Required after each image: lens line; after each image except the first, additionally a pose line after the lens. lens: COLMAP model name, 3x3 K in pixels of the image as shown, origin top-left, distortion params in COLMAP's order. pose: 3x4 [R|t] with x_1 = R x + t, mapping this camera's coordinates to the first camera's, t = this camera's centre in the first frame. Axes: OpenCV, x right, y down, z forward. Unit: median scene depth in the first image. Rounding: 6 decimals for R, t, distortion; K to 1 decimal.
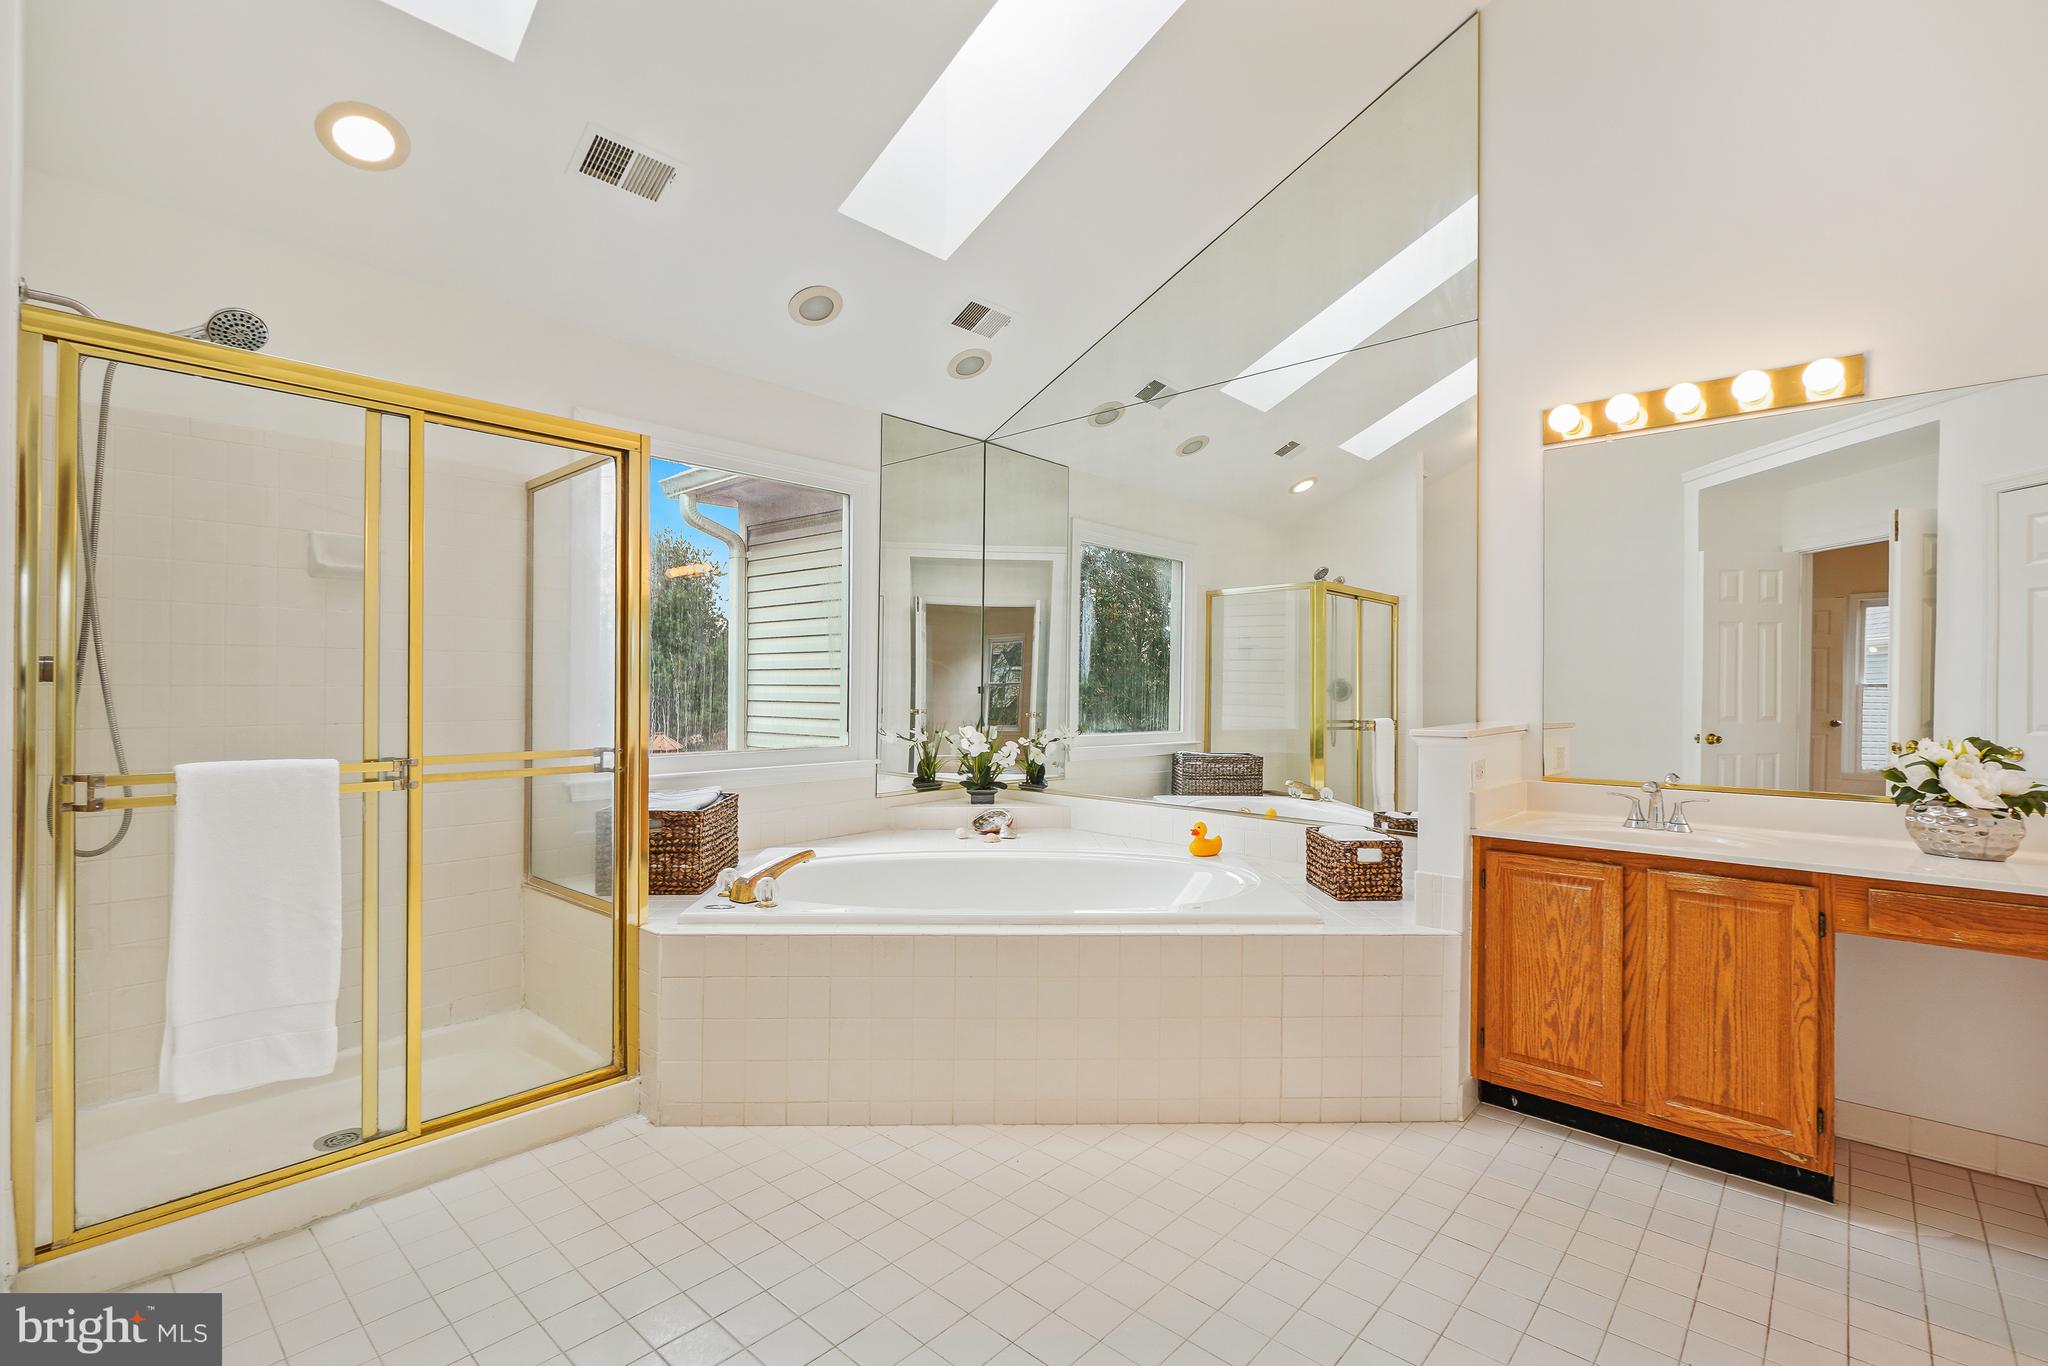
lens RADIAL K [[918.4, 0, 1024.0], [0, 918.4, 683.0], [0, 0, 1]] dist [0.002187, -0.004668]
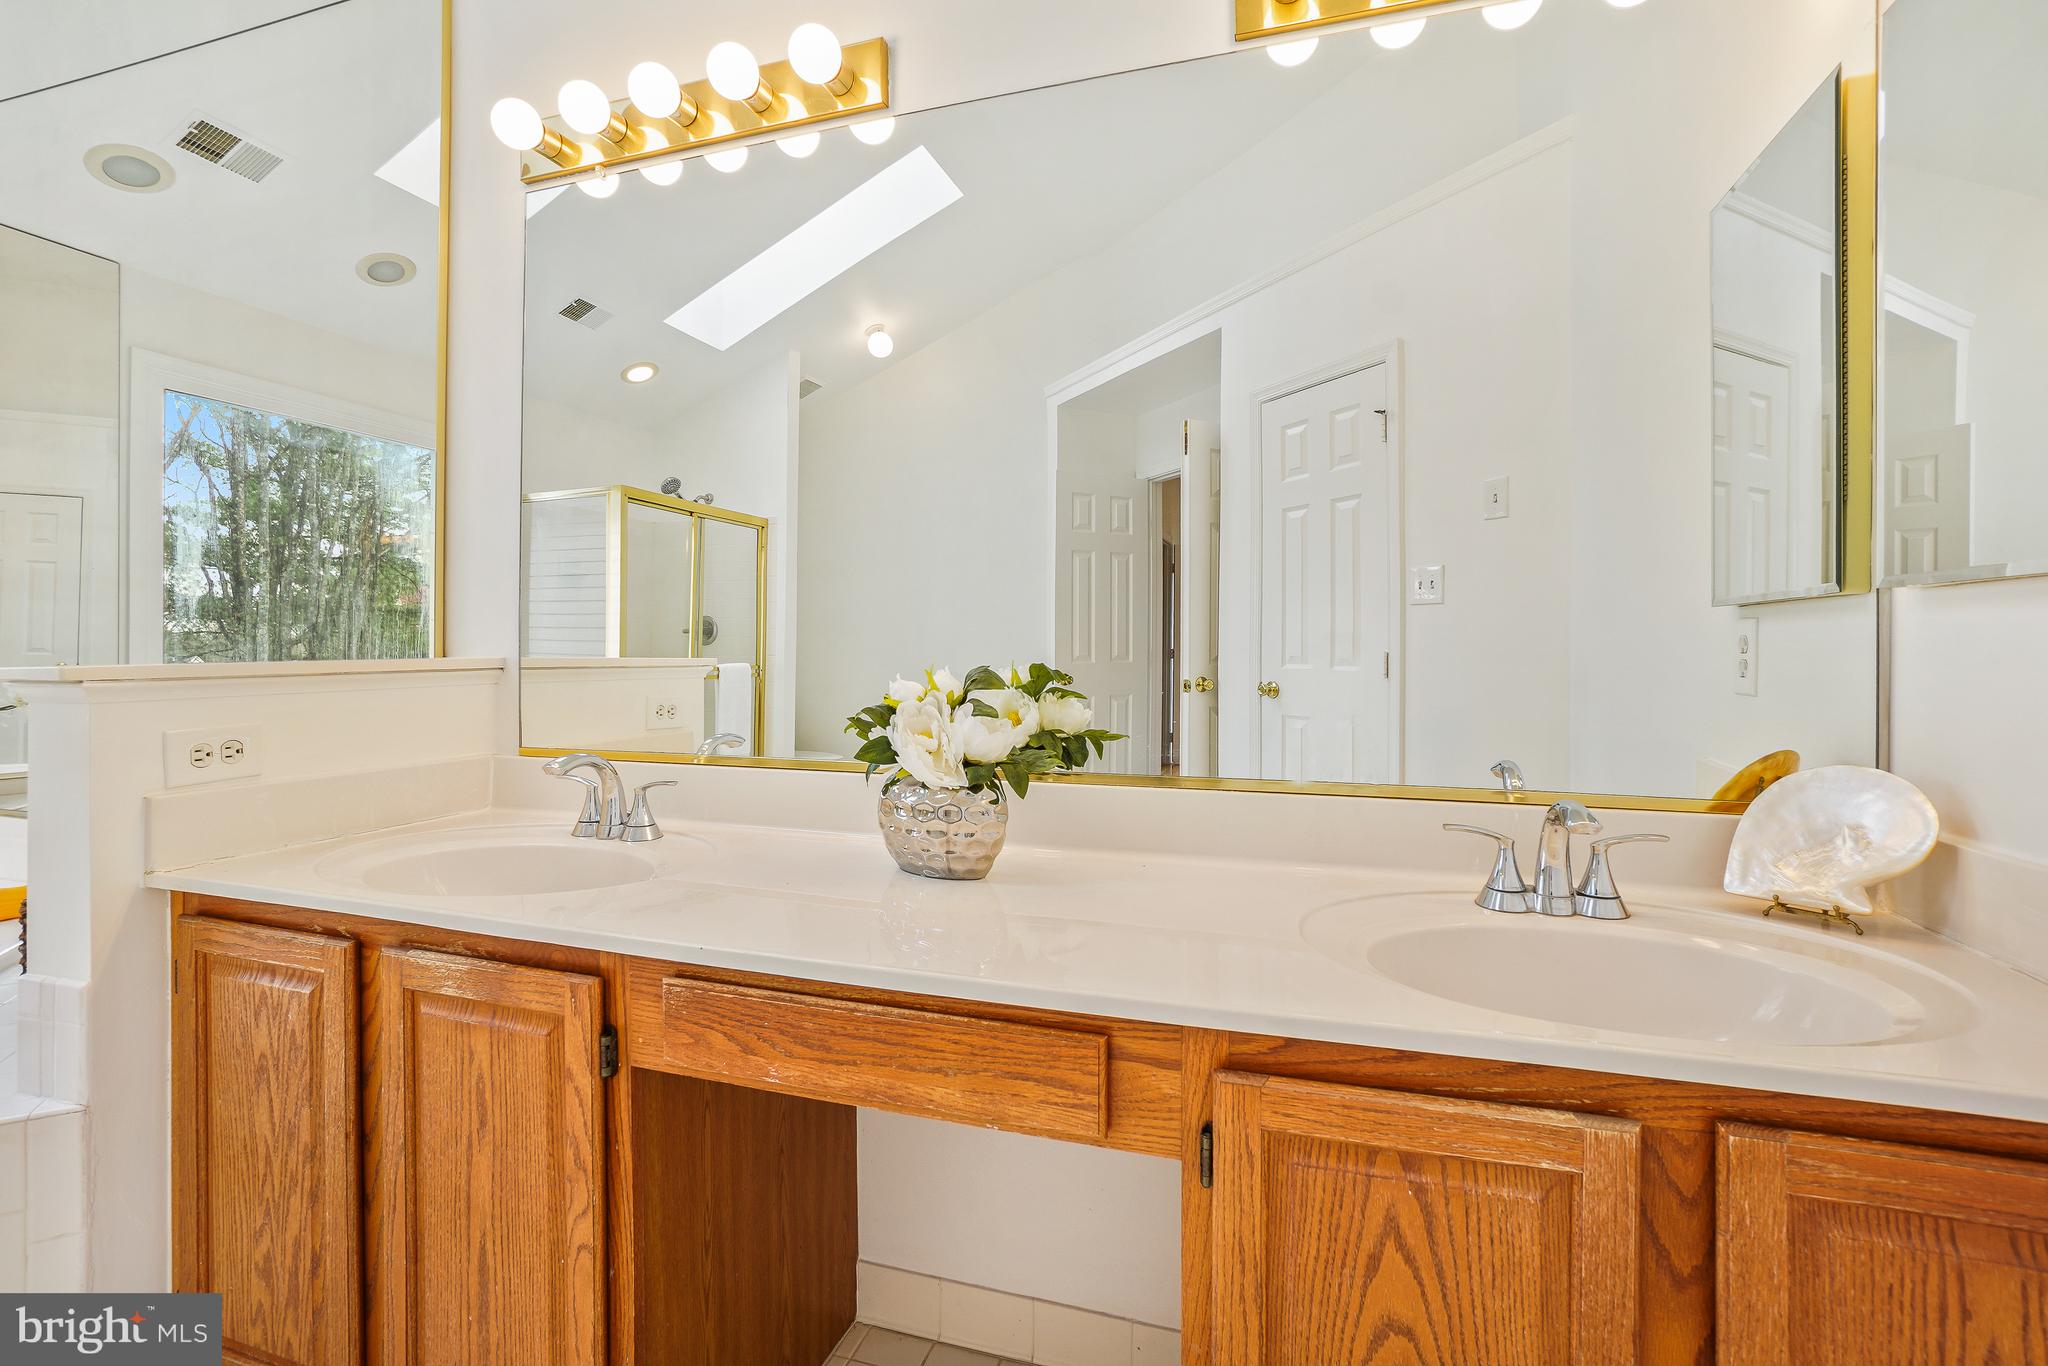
lens RADIAL K [[900.1, 0, 1026.8], [0, 900.1, 658.4], [0, 0, 1]] dist [-0.001595, -0.000135]
pose [[0.918764, -0.011056, 0.394652, 0.776865], [0.004023, 0.999818, 0.018643, 0.042577], [-0.394786, -0.015541, 0.918642, 0.422123]]
